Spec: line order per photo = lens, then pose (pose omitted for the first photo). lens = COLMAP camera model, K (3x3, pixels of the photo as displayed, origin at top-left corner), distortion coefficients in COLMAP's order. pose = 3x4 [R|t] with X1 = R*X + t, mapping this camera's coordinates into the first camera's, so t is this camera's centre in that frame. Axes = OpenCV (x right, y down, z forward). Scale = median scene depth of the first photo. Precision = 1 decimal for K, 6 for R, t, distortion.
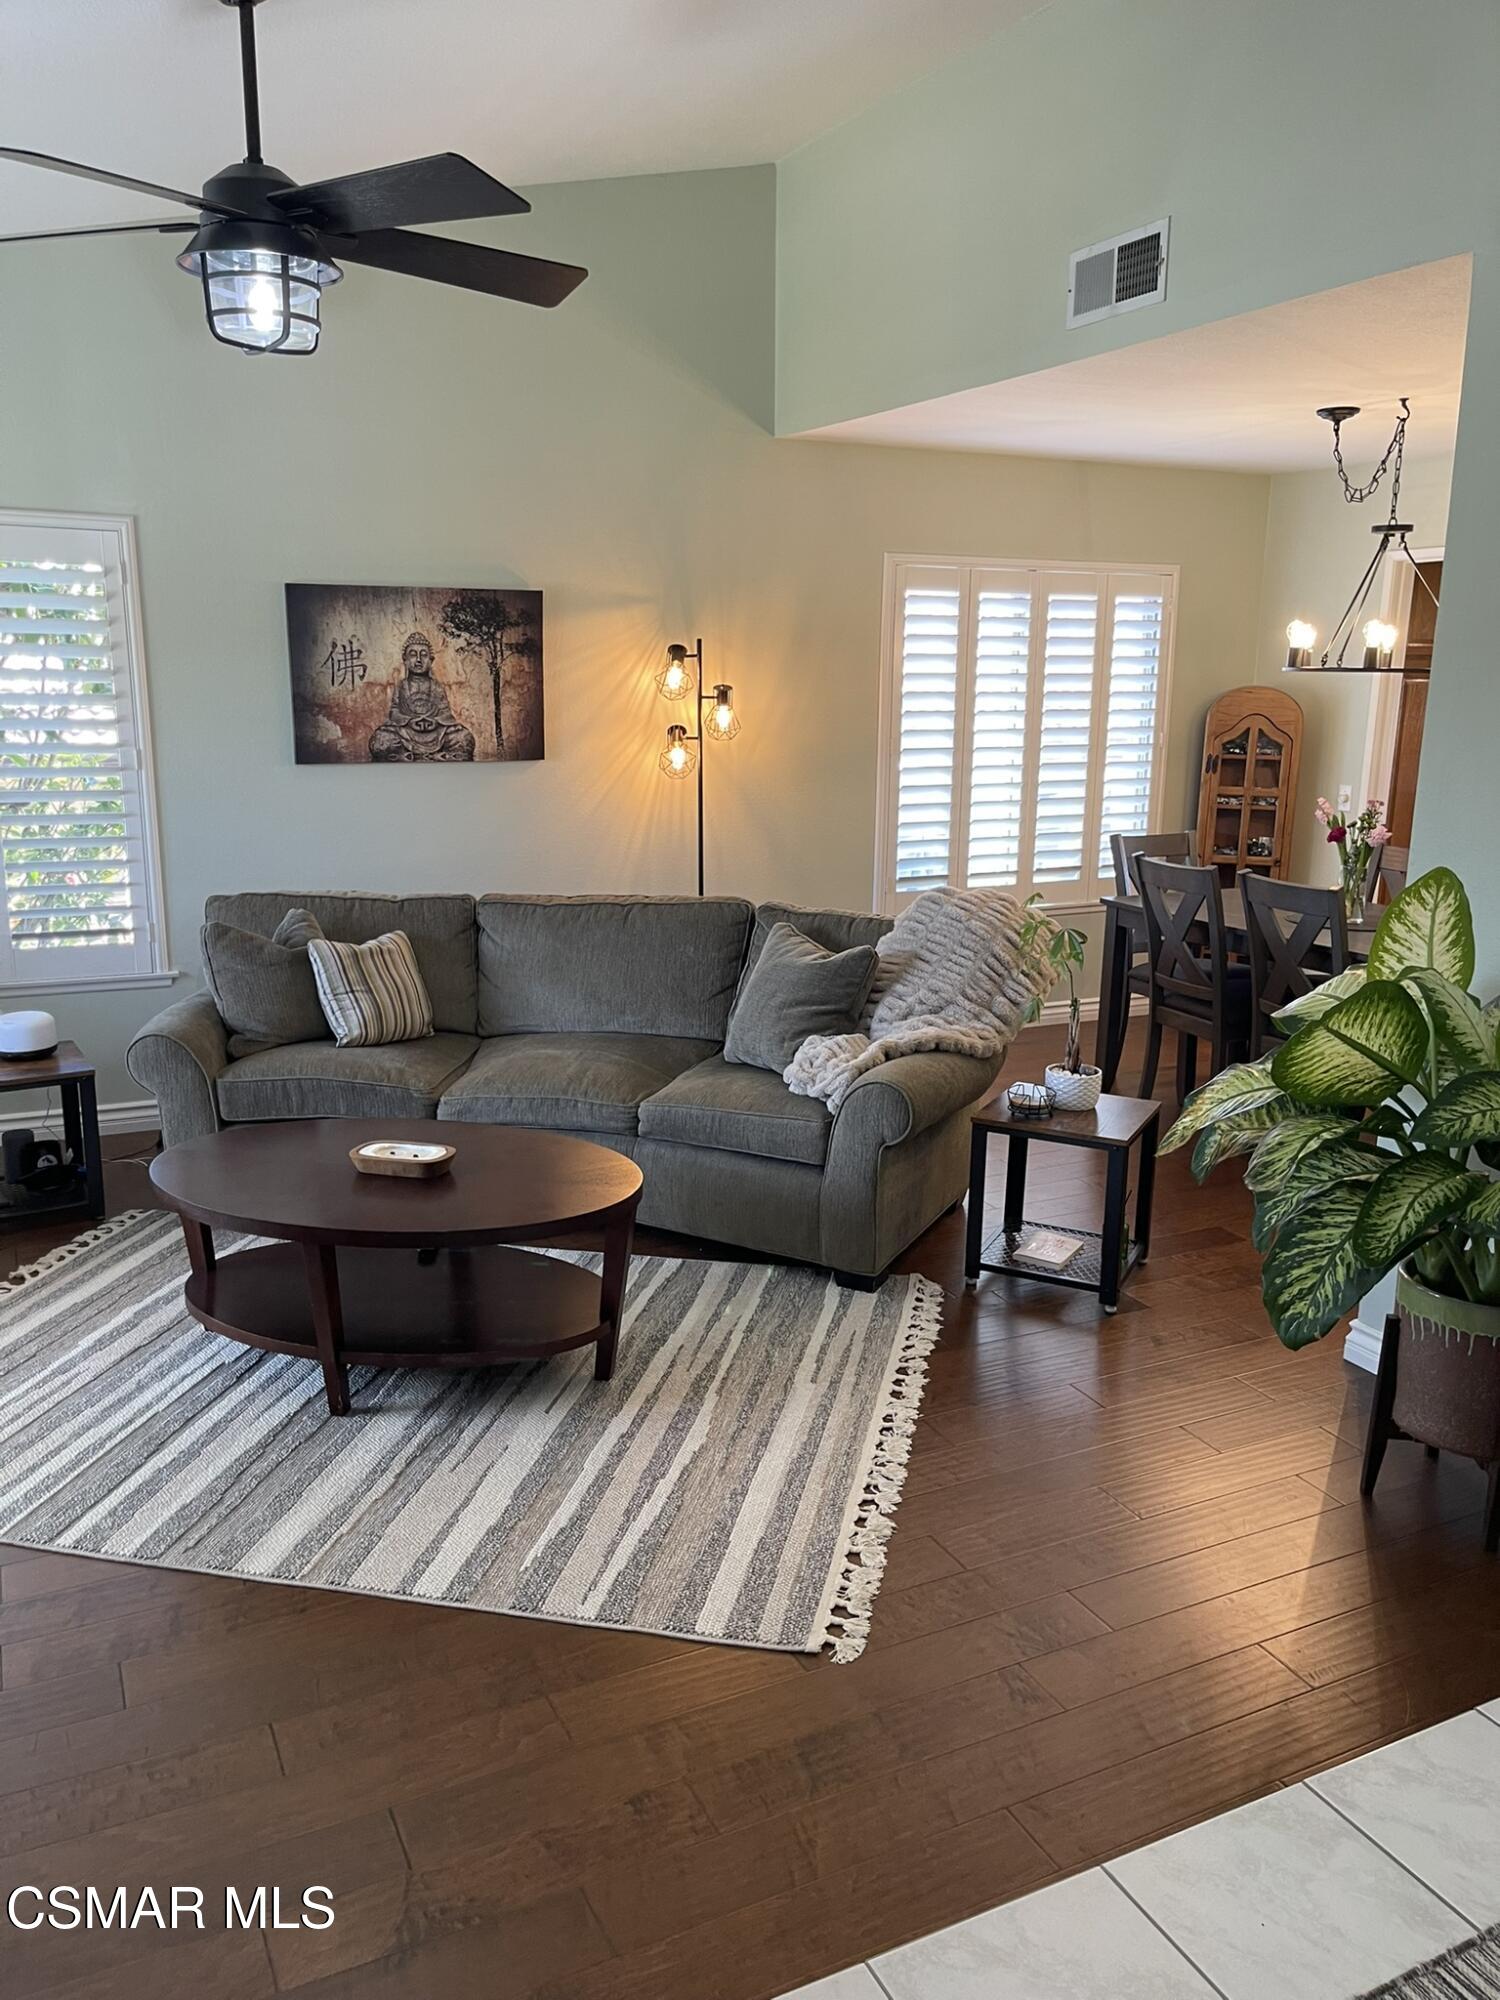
lens RADIAL K [[1511.0, 0, 750.0], [0, 1511.0, 1000.0], [0, 0, 1]] dist [0.053236, -0.080468]
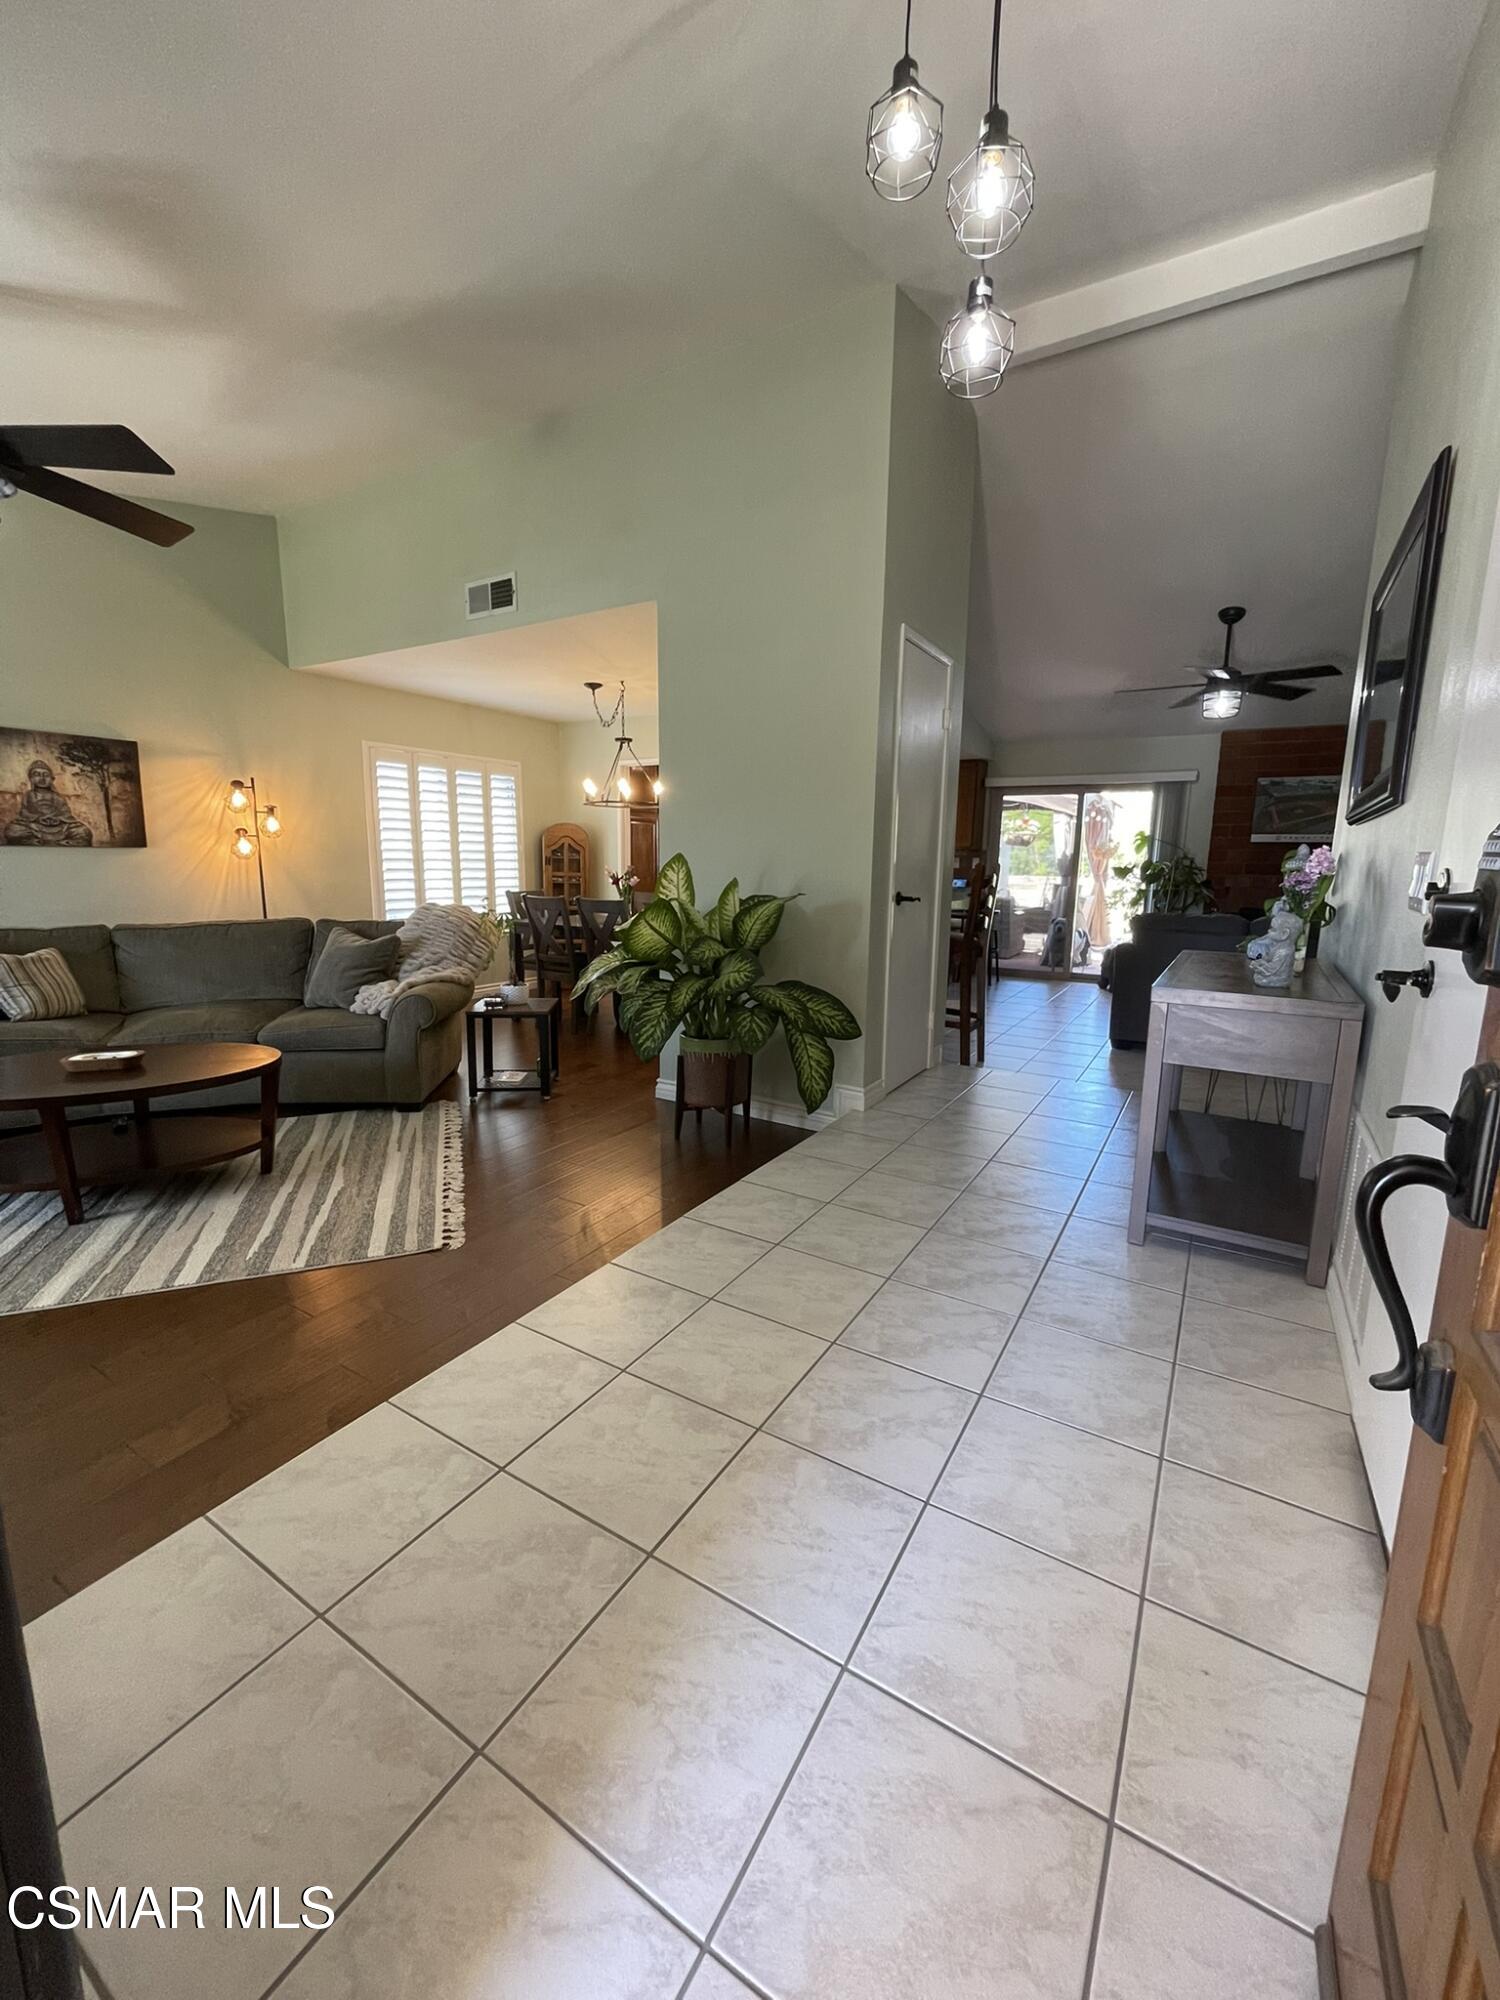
lens RADIAL K [[806.7, 0, 747.1], [0, 806.7, 996.0], [0, 0, 1]] dist [-0.000519, 0.000412]
pose [[0.844549, -0.090004, 0.527860, -0.089164], [0.112834, 0.993552, -0.011122, 0.108176], [-0.523455, 0.068953, 0.849259, -0.058266]]
